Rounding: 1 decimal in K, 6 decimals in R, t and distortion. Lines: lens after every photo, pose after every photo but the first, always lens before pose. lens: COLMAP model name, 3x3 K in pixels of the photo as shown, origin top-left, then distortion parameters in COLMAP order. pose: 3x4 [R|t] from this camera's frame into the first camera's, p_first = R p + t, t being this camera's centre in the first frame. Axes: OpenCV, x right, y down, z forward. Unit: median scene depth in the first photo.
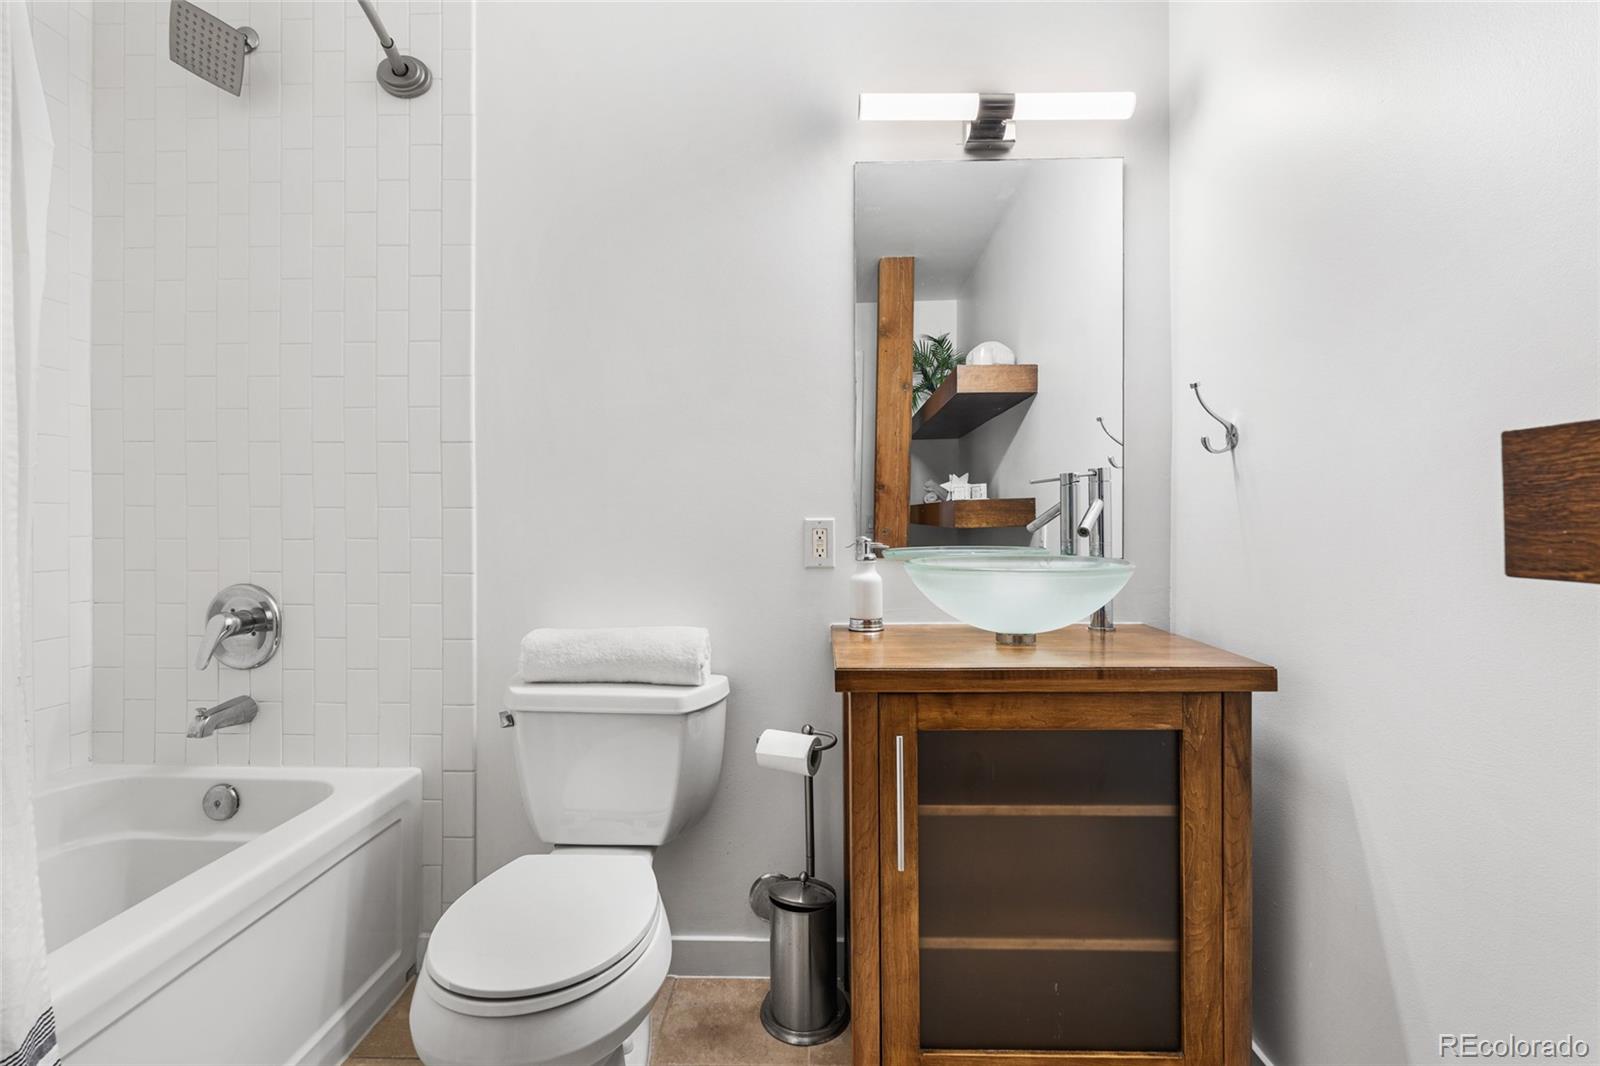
lens RADIAL K [[739.2, 0, 801.8], [0, 739.2, 505.6], [0, 0, 1]] dist [-0.000032, -0.000007]
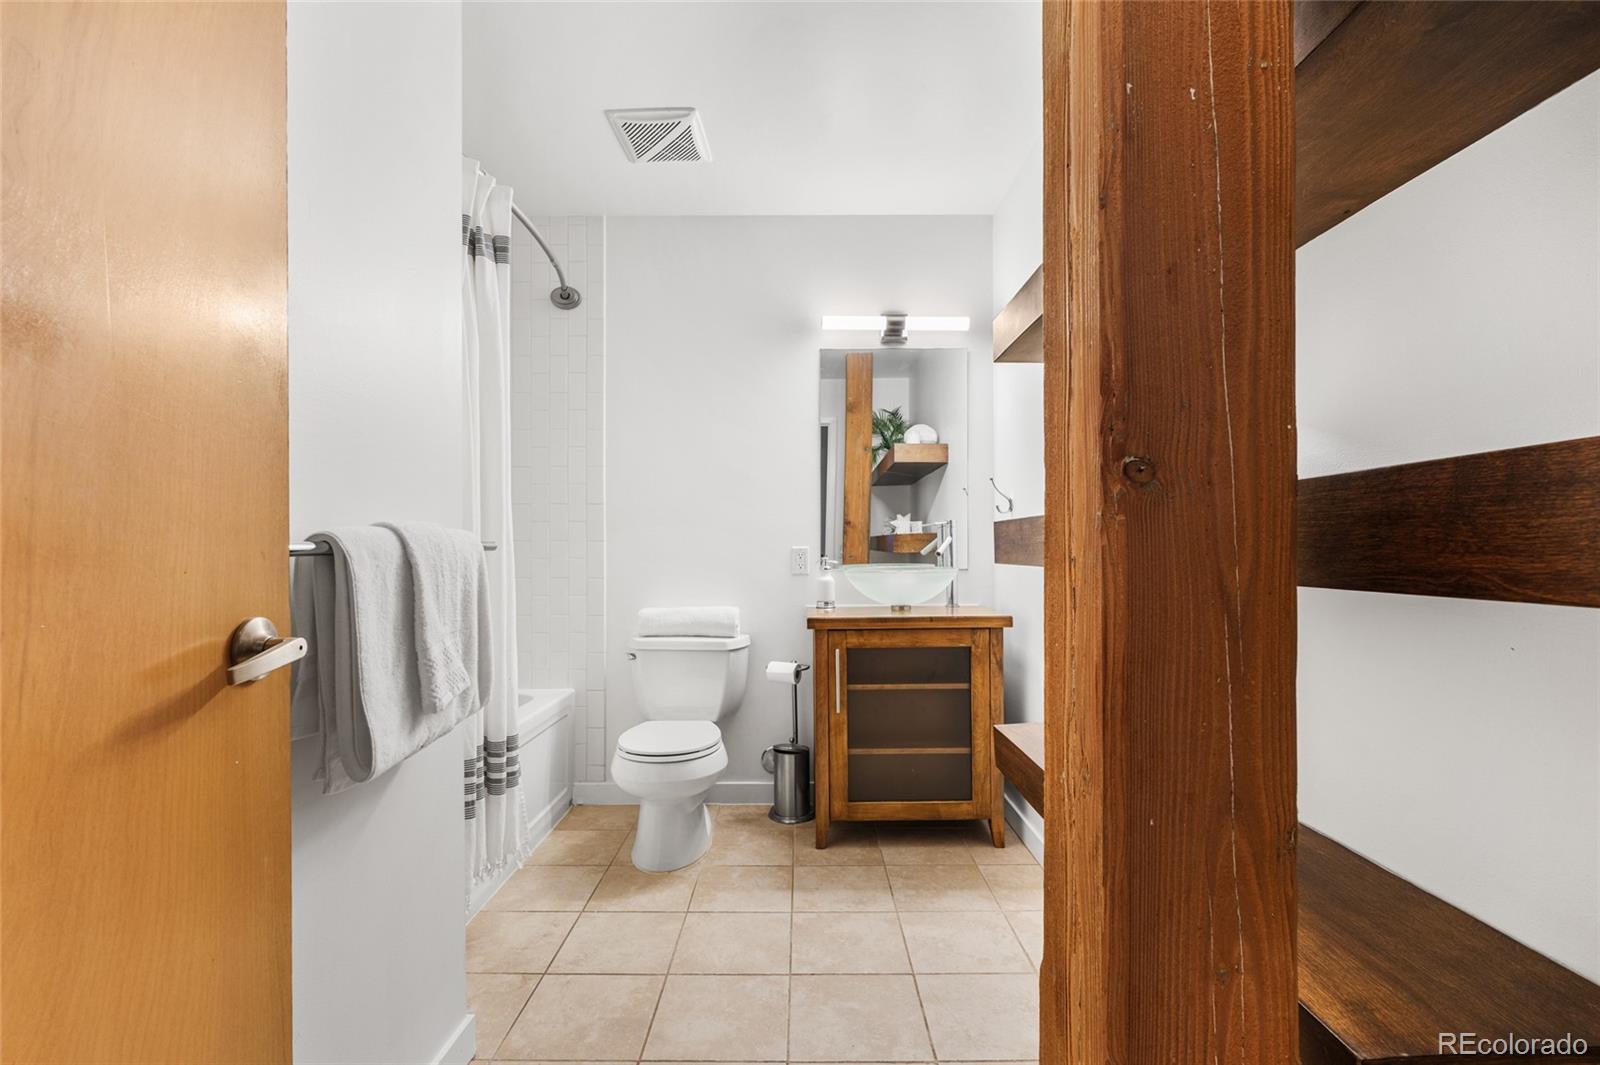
lens RADIAL K [[740.7, 0, 800.0], [0, 740.7, 532.5], [0, 0, 1]] dist [0.000094, -0.000002]
pose [[0.999887, -0.001150, 0.014995, -0.004803], [0.001175, 0.999998, -0.001670, -0.015025], [-0.014993, 0.001687, 0.999886, -0.864371]]
